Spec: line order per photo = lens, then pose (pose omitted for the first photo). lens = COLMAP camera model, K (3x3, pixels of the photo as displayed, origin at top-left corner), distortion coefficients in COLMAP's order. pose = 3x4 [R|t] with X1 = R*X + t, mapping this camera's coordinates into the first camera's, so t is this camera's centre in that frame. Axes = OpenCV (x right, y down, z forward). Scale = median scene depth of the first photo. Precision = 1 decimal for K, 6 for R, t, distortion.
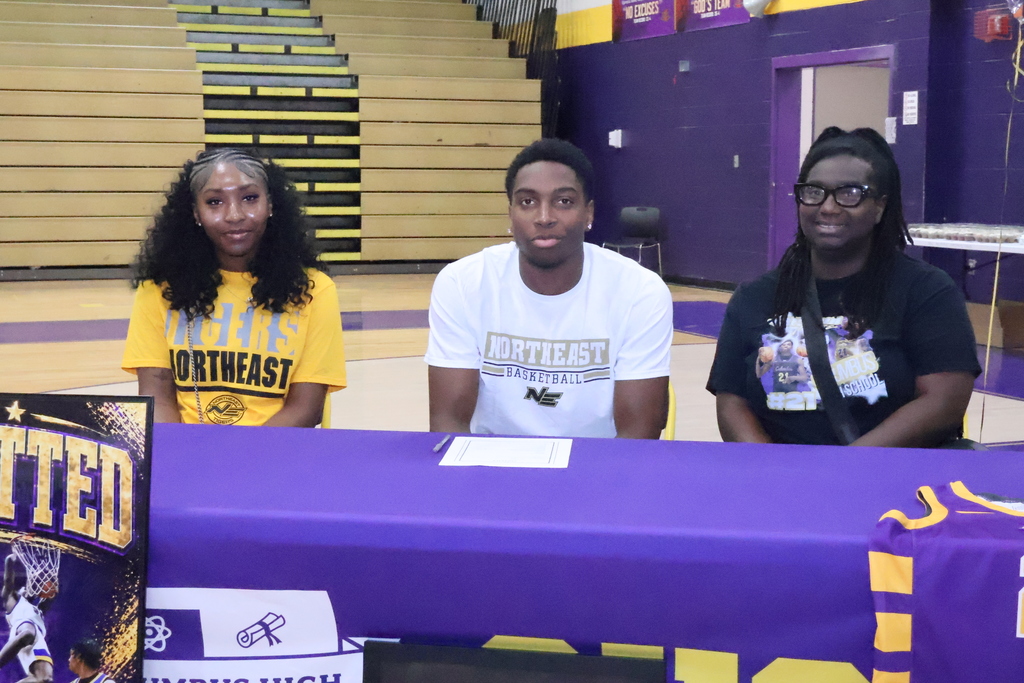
lens RADIAL K [[1696.7, 0, 512.0], [0, 1696.7, 341.5], [0, 0, 1]] dist [-0.014610, 0.028239]
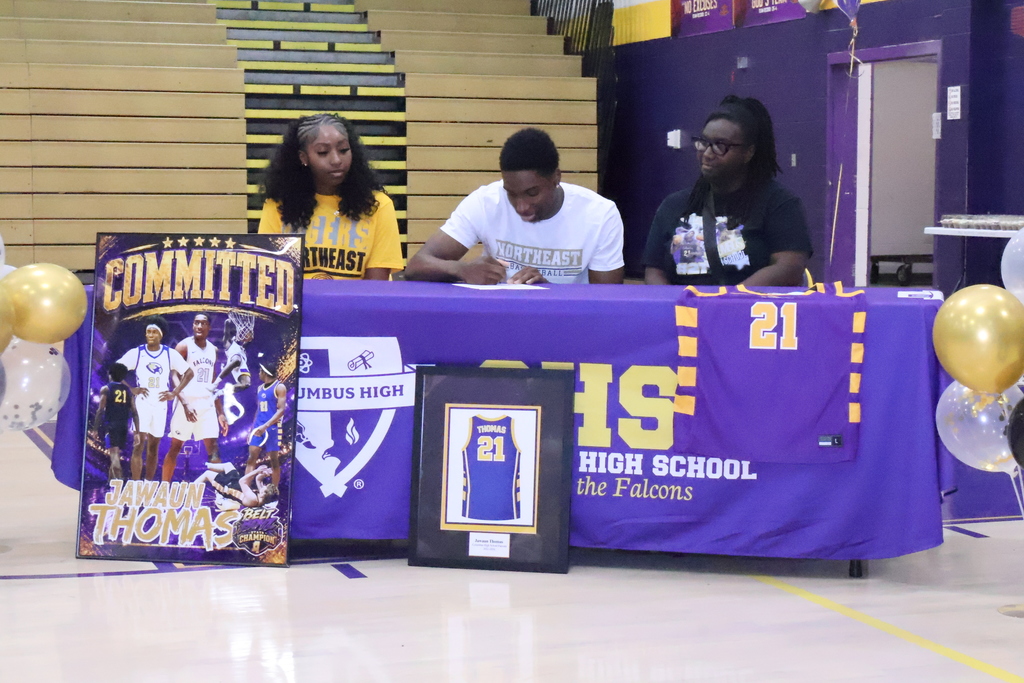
lens RADIAL K [[2110.9, 0, 512.0], [0, 2110.9, 341.5], [0, 0, 1]] dist [0.028593, -0.487631]
pose [[0.999296, 0.001885, -0.037468, 0.020254], [-0.003043, 0.999518, -0.030883, 0.042703], [0.037392, 0.030975, 0.998820, -0.253661]]
